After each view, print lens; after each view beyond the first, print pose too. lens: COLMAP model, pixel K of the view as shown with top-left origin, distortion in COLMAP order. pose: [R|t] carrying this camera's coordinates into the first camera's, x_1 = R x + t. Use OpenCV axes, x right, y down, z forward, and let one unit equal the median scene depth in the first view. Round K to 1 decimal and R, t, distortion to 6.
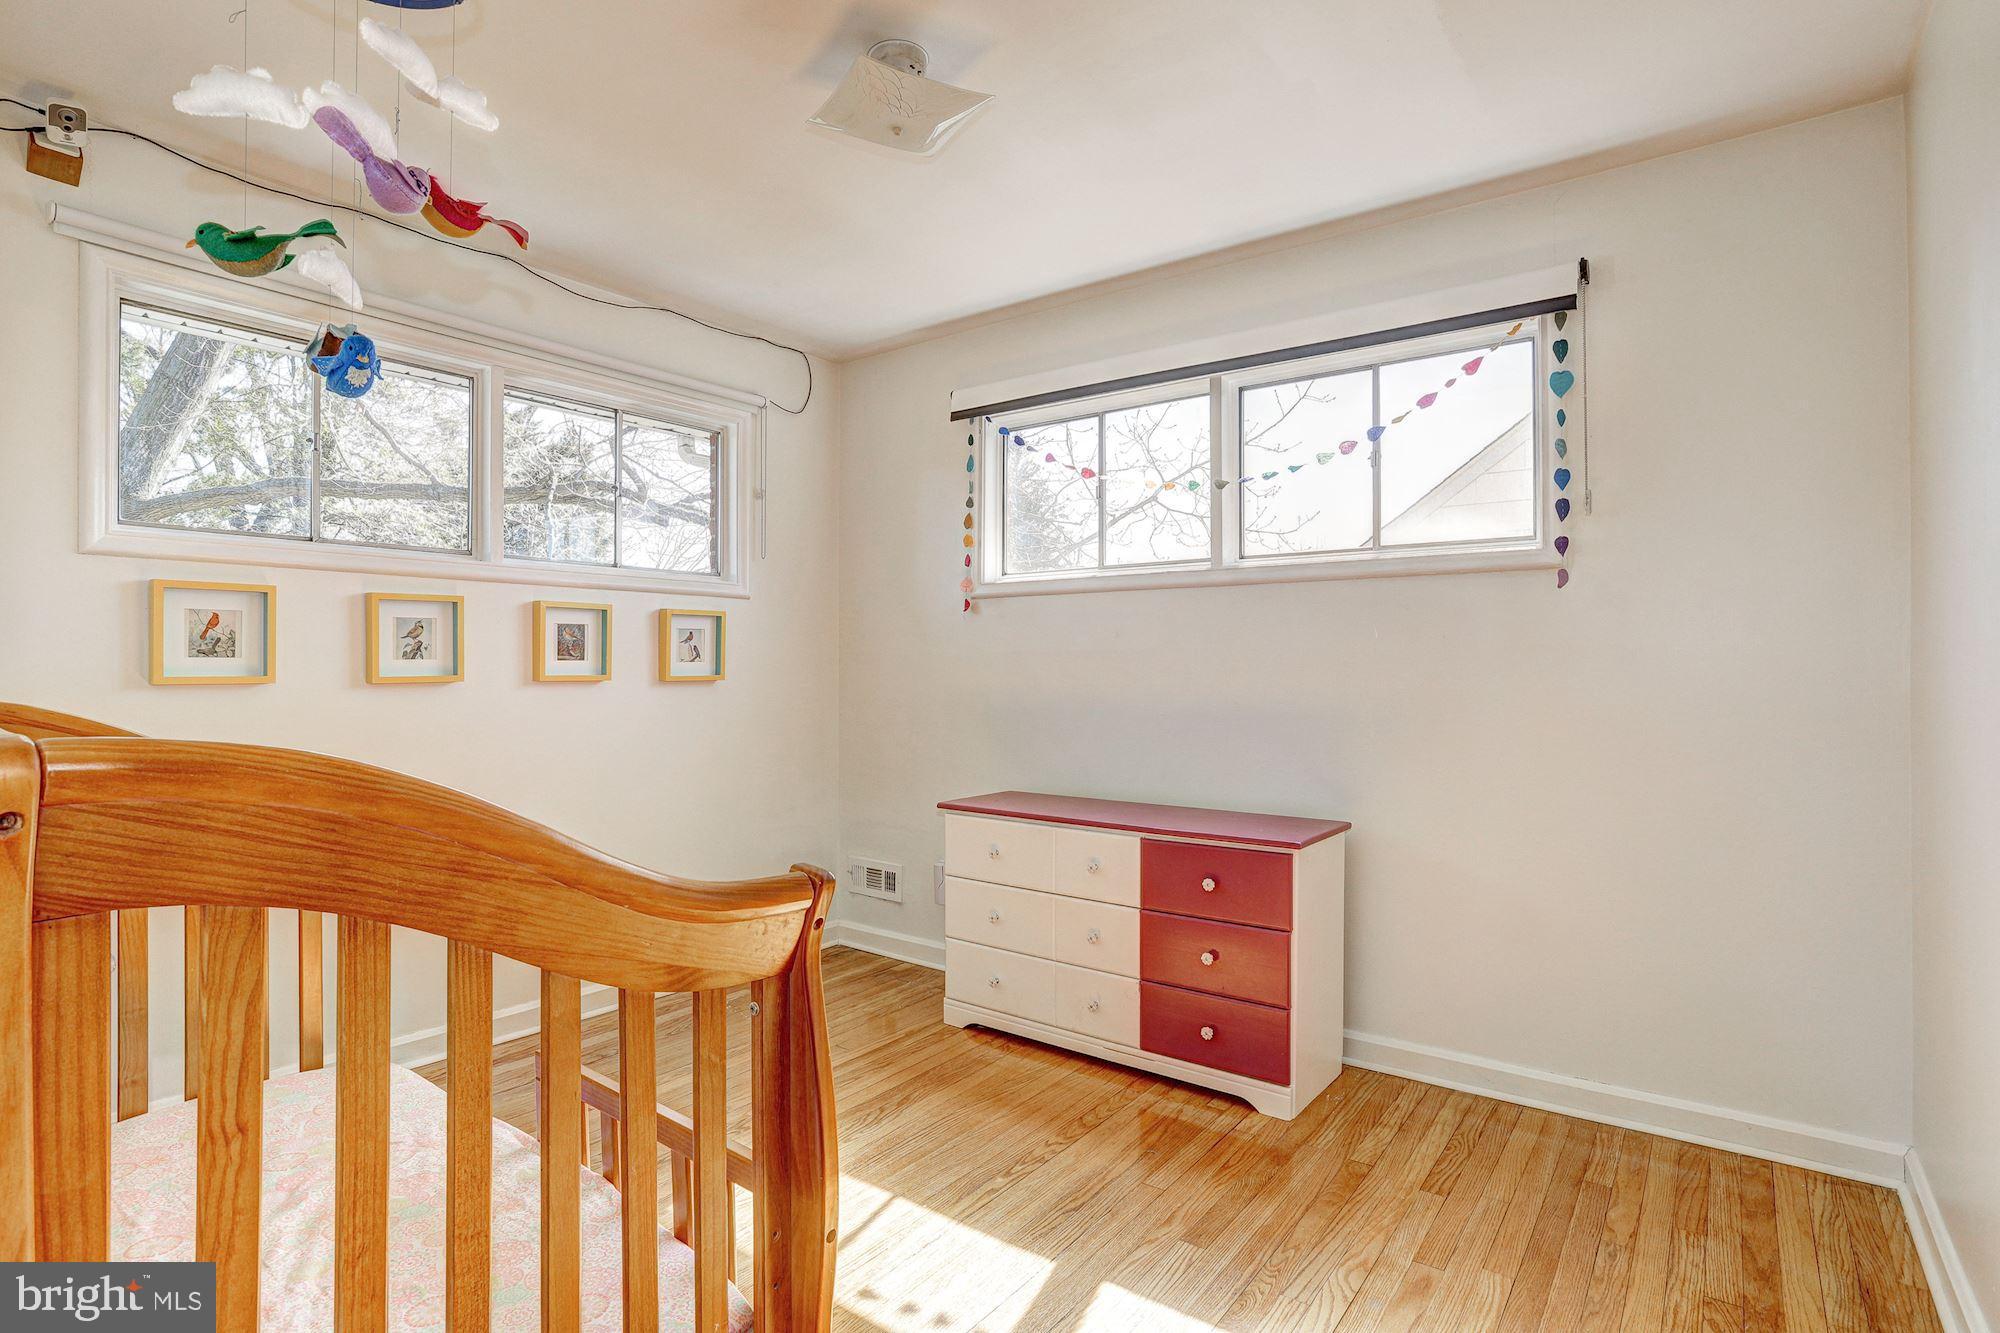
lens RADIAL K [[989.6, 0, 989.1], [0, 989.6, 665.3], [0, 0, 1]] dist [-0.056015, 0.020334]
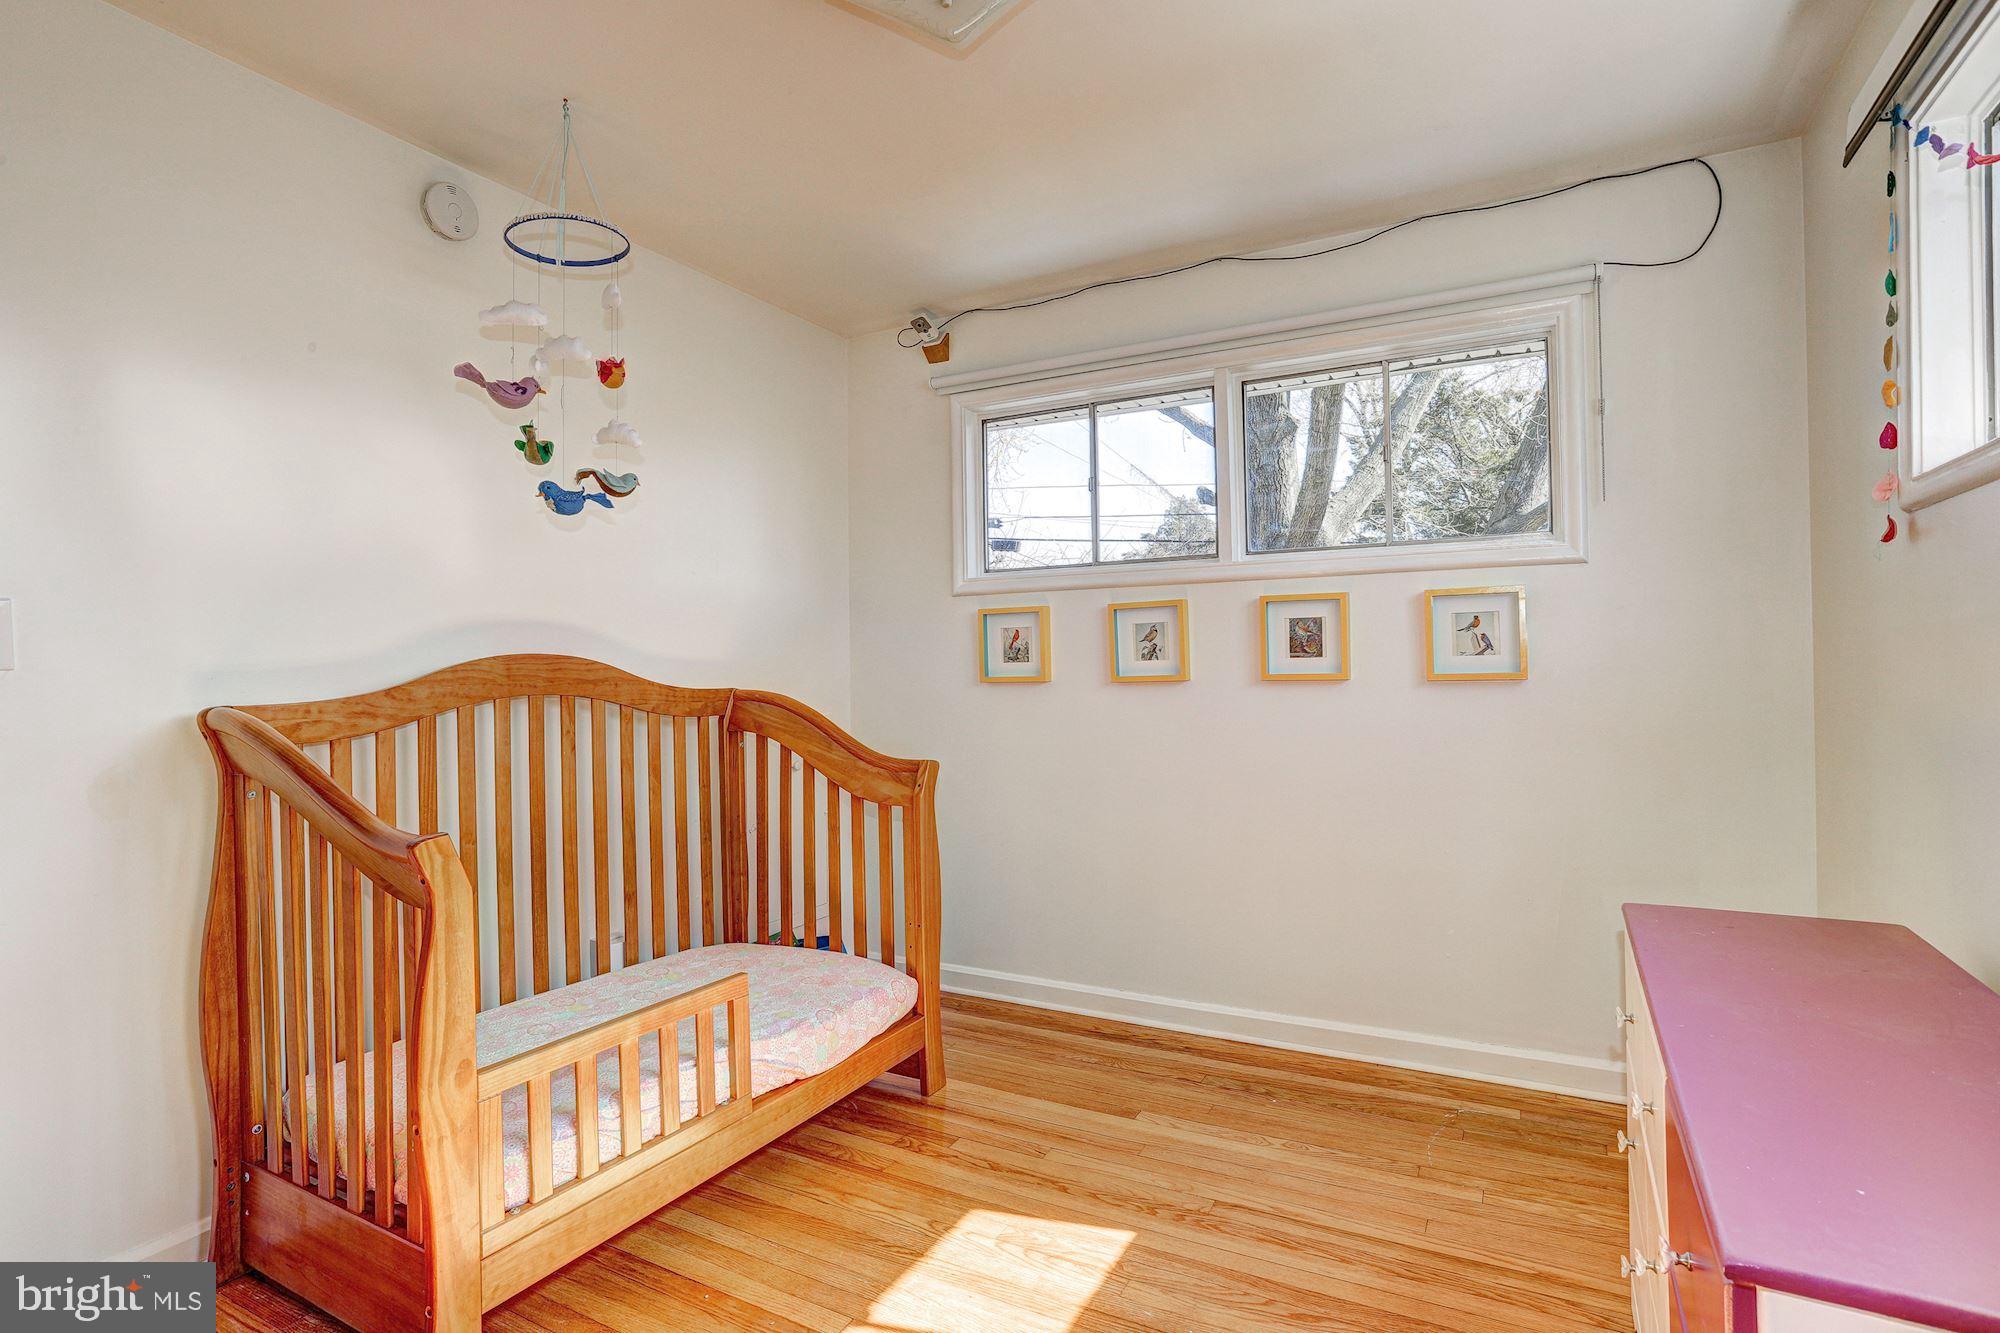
lens RADIAL K [[989.6, 0, 991.6], [0, 989.6, 664.8], [0, 0, 1]] dist [-0.056015, 0.020334]
pose [[0.145853, -0.008643, -0.989269, 0.474904], [0.015946, 0.999852, -0.006385, 0.003204], [0.989178, -0.014844, 0.145969, 0.624578]]
